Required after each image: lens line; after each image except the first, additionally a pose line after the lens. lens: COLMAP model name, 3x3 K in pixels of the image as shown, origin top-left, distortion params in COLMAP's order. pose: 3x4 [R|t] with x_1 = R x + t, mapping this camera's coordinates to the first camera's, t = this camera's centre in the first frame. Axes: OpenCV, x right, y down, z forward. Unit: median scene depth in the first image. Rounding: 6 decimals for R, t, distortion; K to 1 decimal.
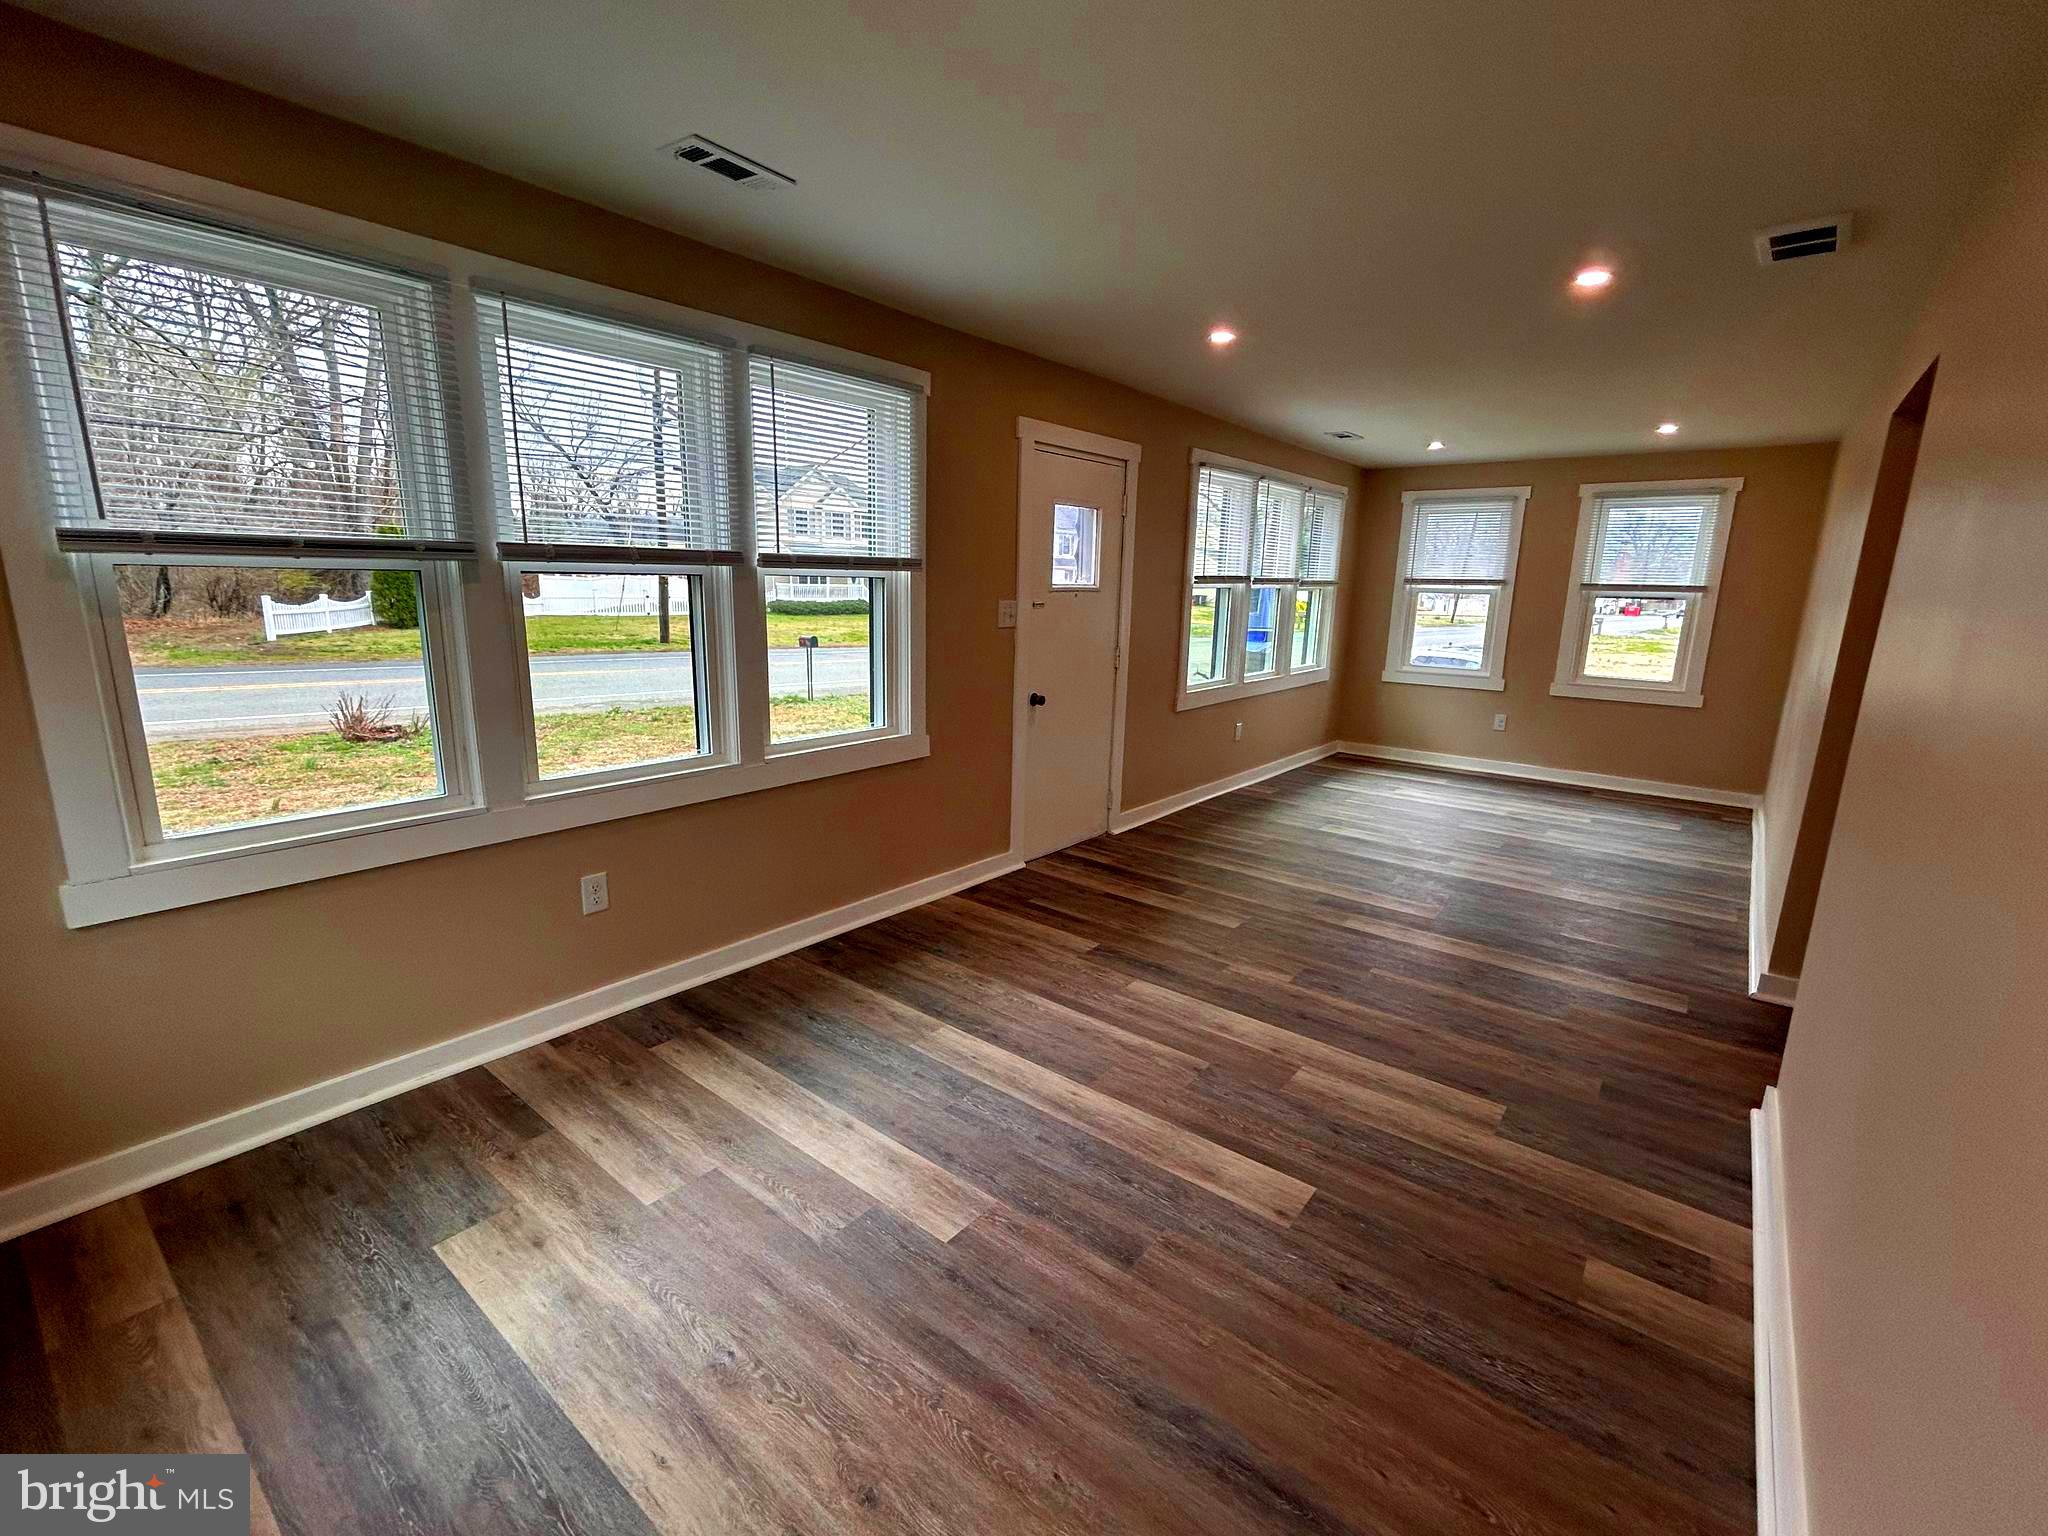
lens RADIAL K [[889.3, 0, 1024.0], [0, 889.3, 768.0], [0, 0, 1]] dist [-0.001777, 0.001706]
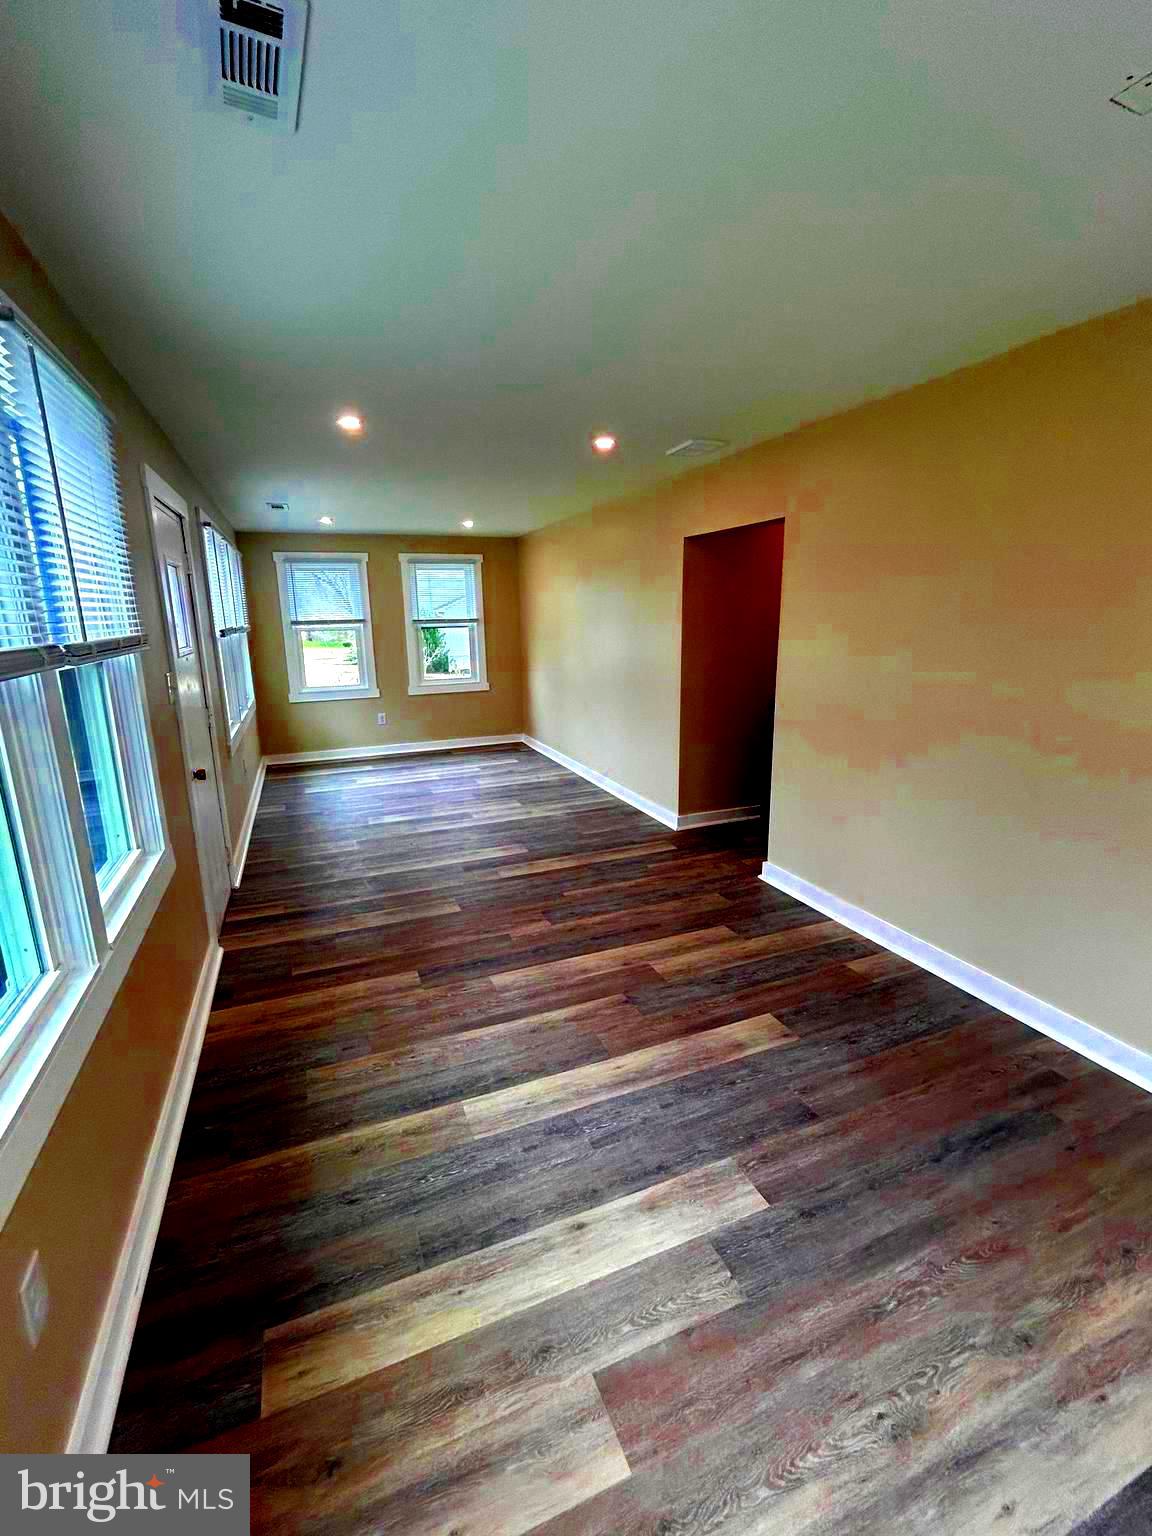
lens RADIAL K [[667.0, 0, 574.3], [0, 667.0, 764.6], [0, 0, 1]] dist [-0.001777, 0.001706]
pose [[0.489968, -0.226234, 0.841873, -0.501443], [0.211638, 0.967716, 0.136878, -0.133267], [-0.845660, 0.111106, 0.522029, 0.409819]]
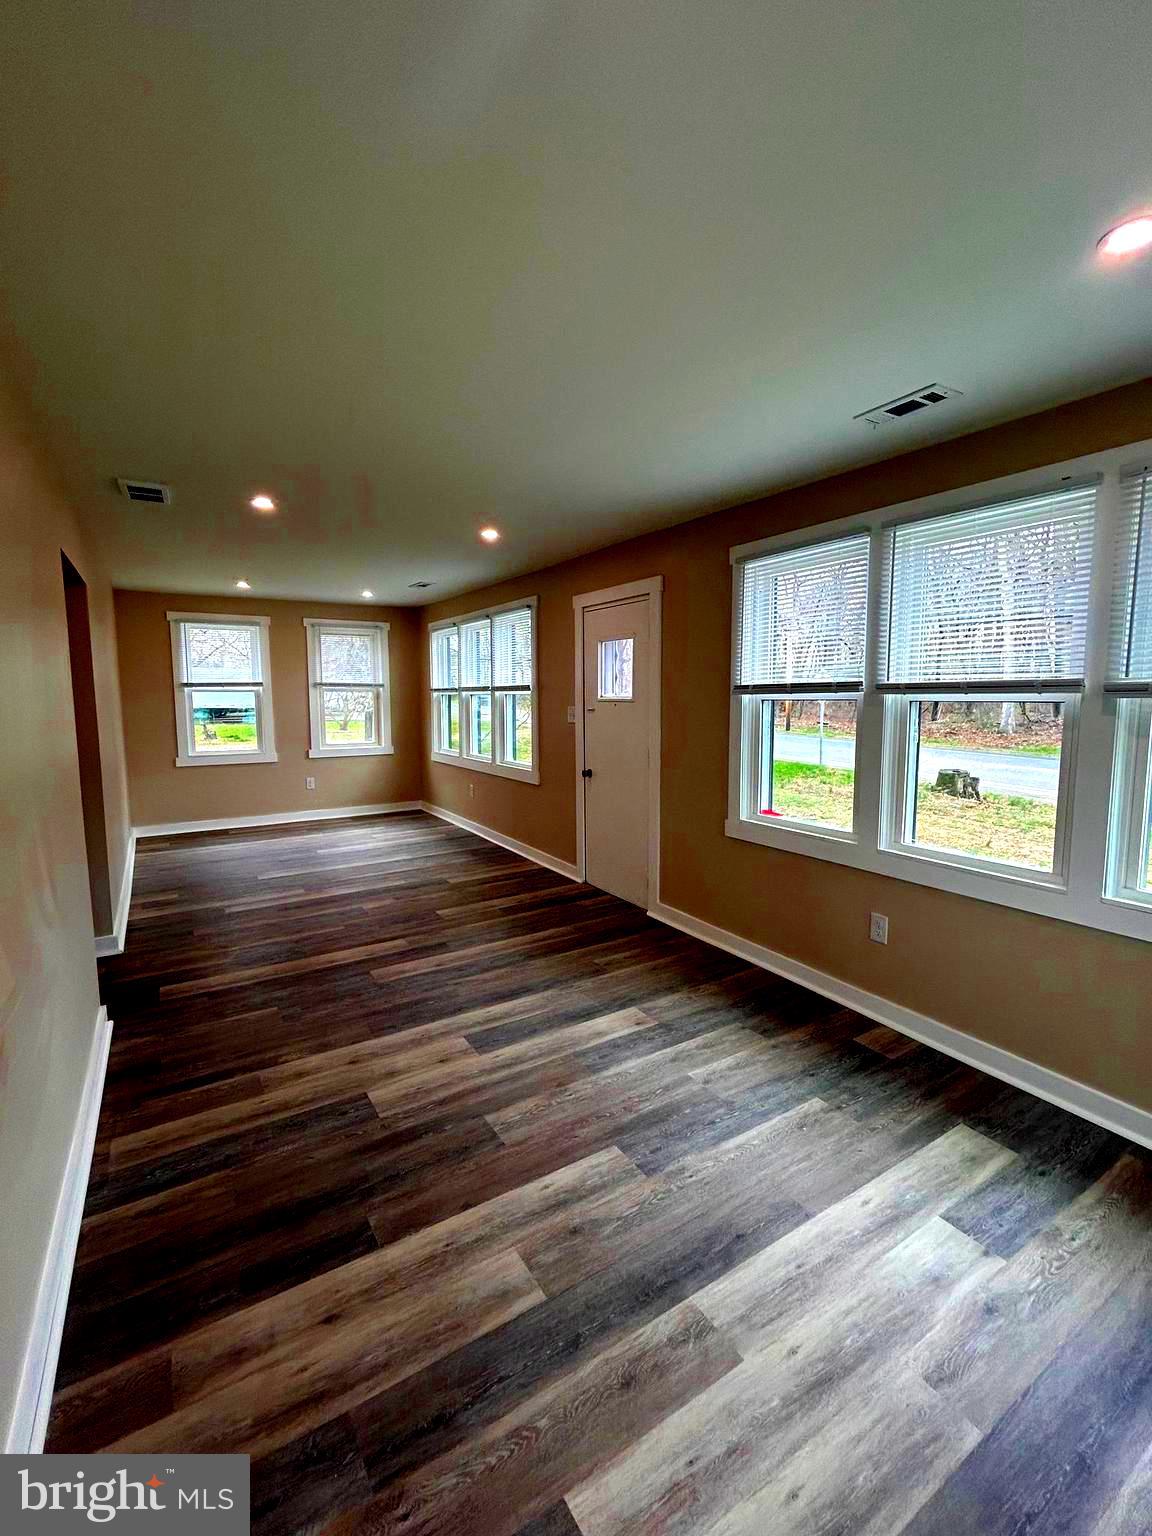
lens RADIAL K [[667.0, 0, 574.3], [0, 667.0, 764.6], [0, 0, 1]] dist [-0.001777, 0.001706]
pose [[-0.339197, 0.075670, -0.937667, 1.431011], [-0.206004, 0.966591, 0.152526, -0.344206], [0.917882, 0.244900, -0.312277, 1.776583]]
